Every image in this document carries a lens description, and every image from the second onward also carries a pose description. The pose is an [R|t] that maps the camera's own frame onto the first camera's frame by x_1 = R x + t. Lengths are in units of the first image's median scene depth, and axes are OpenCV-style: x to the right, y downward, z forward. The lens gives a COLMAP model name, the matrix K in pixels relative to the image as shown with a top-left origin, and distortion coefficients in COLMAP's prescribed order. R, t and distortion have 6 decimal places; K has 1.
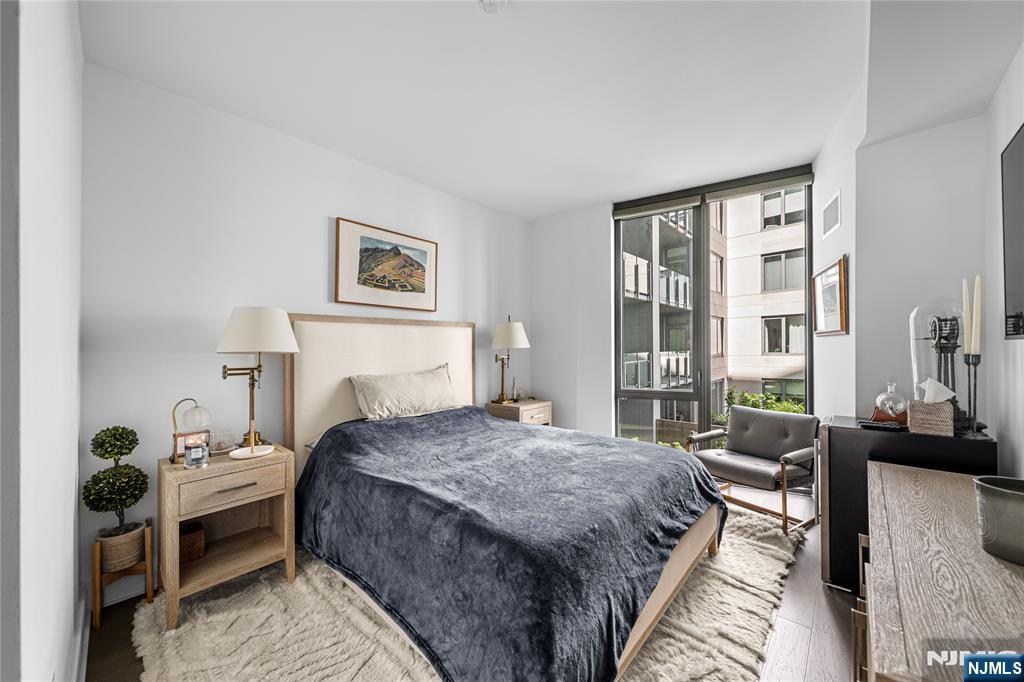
lens RADIAL K [[364.9, 0, 512.2], [0, 364.9, 338.3], [0, 0, 1]] dist [0.001076, -0.000146]
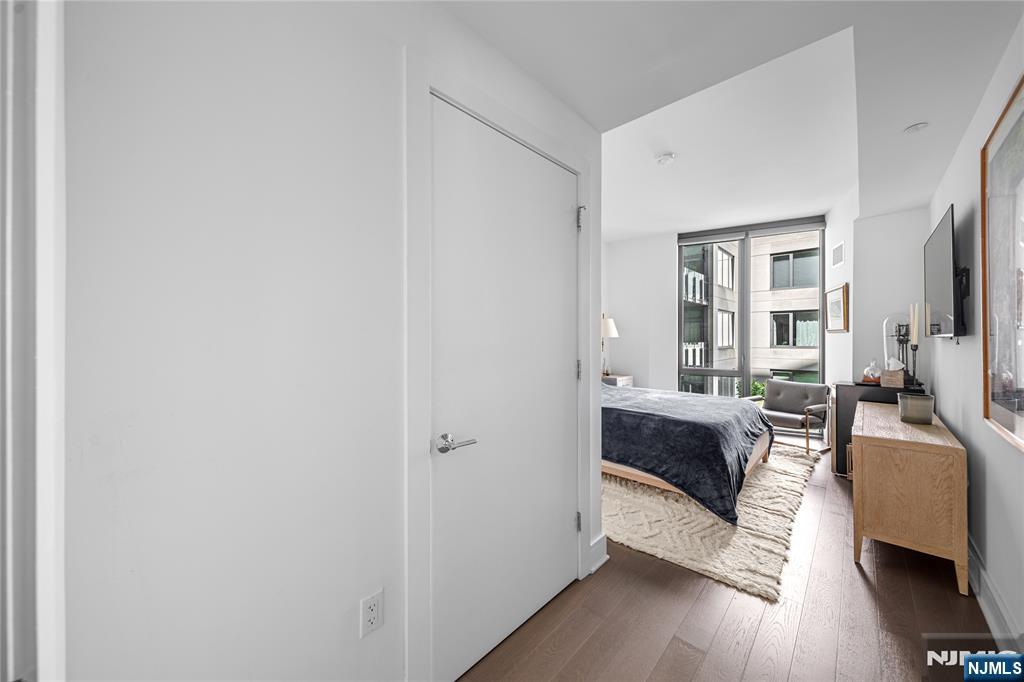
lens RADIAL K [[358.2, 0, 510.8], [0, 358.2, 323.2], [0, 0, 1]] dist [0.000113, -0.000032]
pose [[0.999687, 0.016595, -0.018717, -0.501374], [-0.016809, 0.999795, -0.011295, -0.006681], [0.018526, 0.011606, 0.999761, -0.564860]]
